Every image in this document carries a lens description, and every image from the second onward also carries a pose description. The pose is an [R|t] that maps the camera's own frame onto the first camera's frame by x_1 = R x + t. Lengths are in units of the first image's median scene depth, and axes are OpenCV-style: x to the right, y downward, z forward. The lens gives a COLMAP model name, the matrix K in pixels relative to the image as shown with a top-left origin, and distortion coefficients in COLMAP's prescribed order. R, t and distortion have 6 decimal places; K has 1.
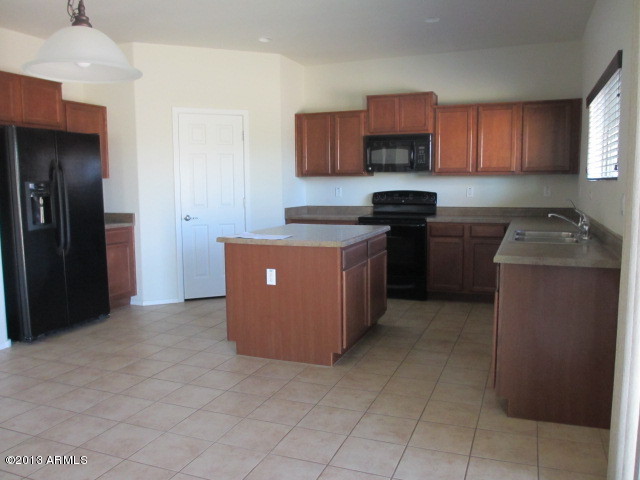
lens RADIAL K [[532.0, 0, 320.0], [0, 532.0, 240.0], [0, 0, 1]] dist [-0.072704, 0.038355]
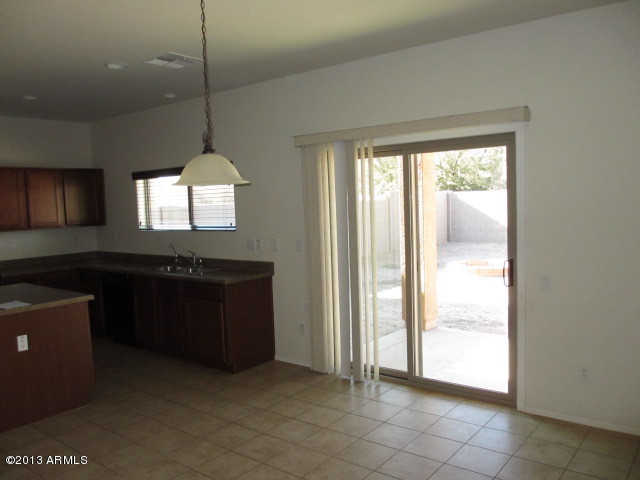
lens RADIAL K [[532.0, 0, 320.0], [0, 532.0, 240.0], [0, 0, 1]] dist [-0.072704, 0.038355]
pose [[0.280755, -0.068988, 0.957297, -0.604464], [0.133136, 0.990570, 0.032340, -0.057573], [-0.950501, 0.118371, 0.287293, 0.100663]]
